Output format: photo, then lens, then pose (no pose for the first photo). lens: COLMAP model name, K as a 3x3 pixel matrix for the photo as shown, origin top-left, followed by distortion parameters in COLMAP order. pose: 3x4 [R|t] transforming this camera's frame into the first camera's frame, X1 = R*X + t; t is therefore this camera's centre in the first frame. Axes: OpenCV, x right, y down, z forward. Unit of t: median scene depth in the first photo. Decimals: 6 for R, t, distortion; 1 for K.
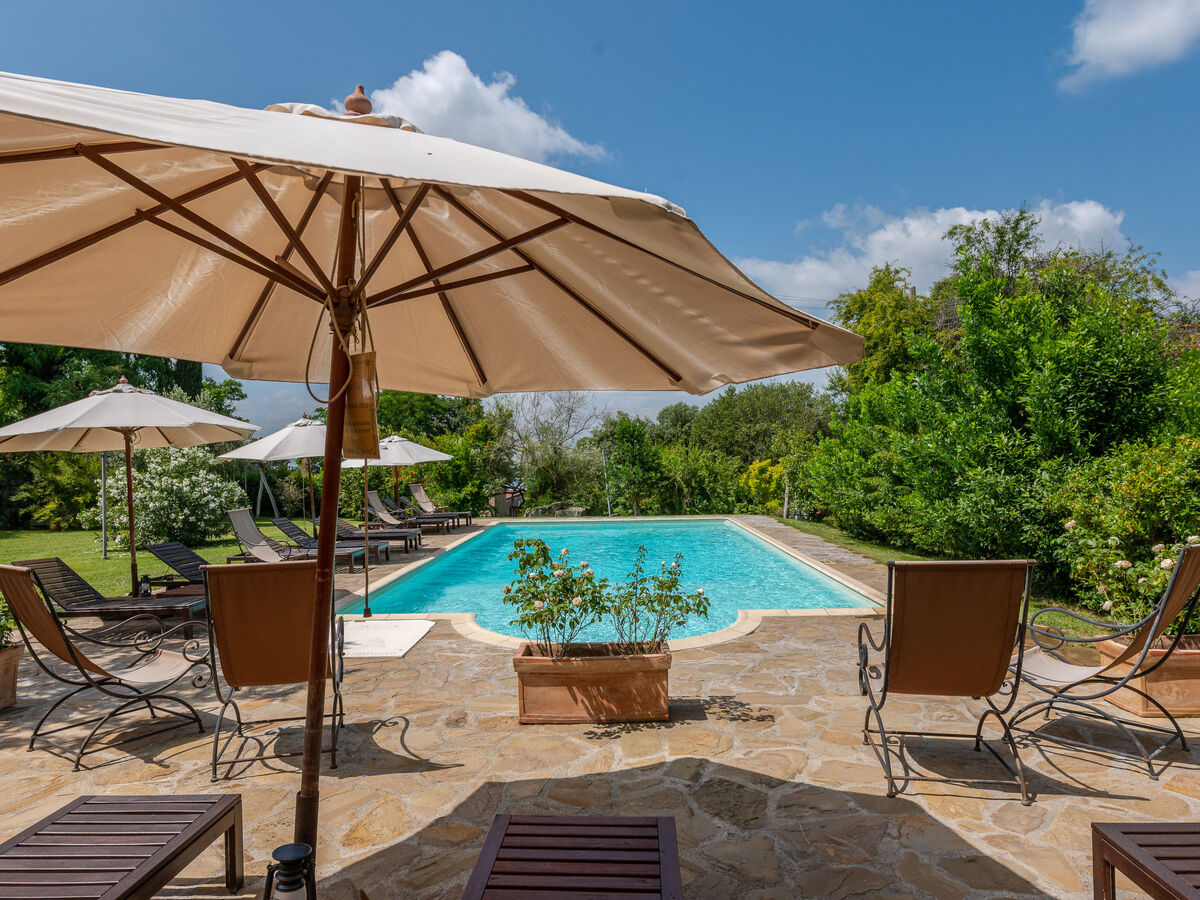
lens RADIAL K [[886.6, 0, 600.0], [0, 886.6, 450.0], [0, 0, 1]] dist [-0.000080, -0.003110]
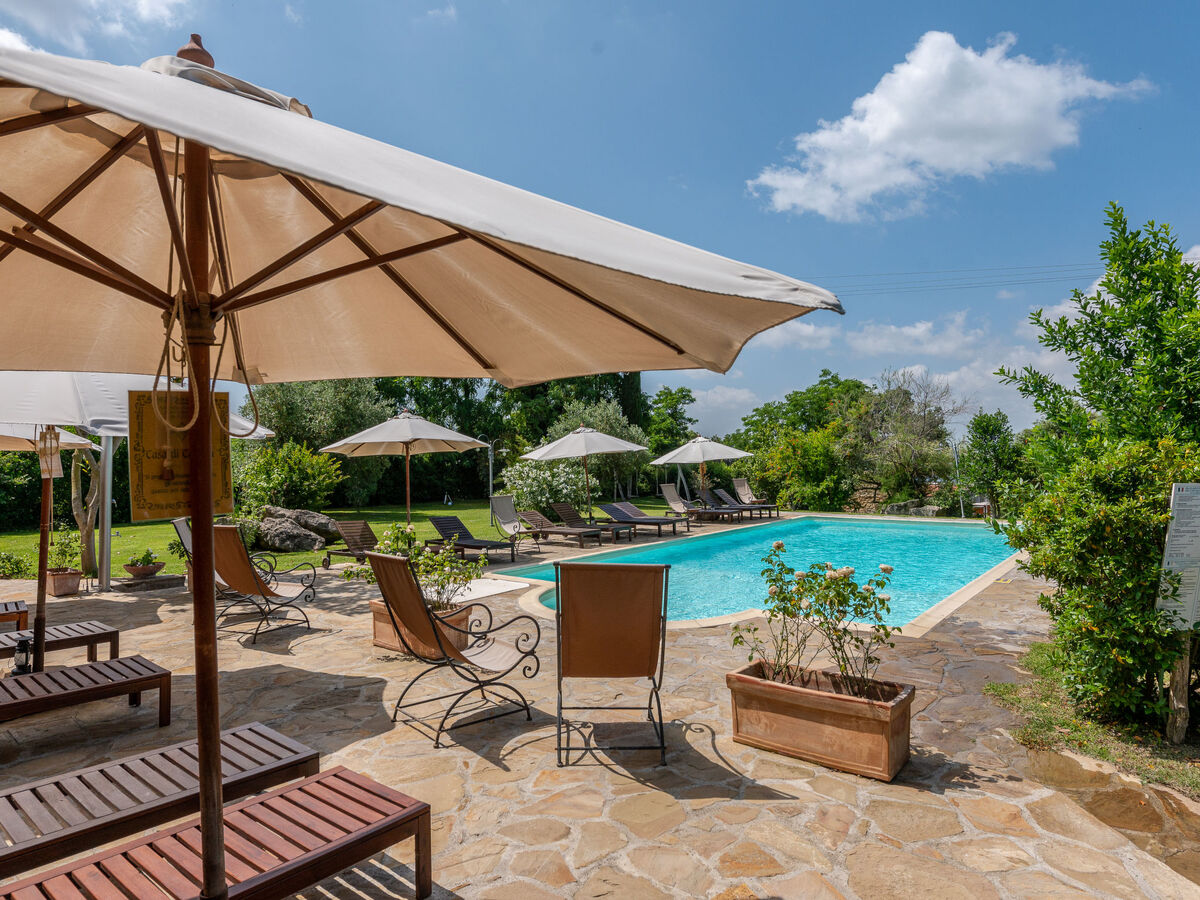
lens RADIAL K [[886.6, 0, 600.0], [0, 886.6, 450.0], [0, 0, 1]] dist [-0.000080, -0.003110]
pose [[0.713219, 0.003140, -0.700935, 0.396218], [0.009621, 0.999852, 0.014268, -0.013546], [0.700876, -0.016920, 0.713083, 0.062578]]
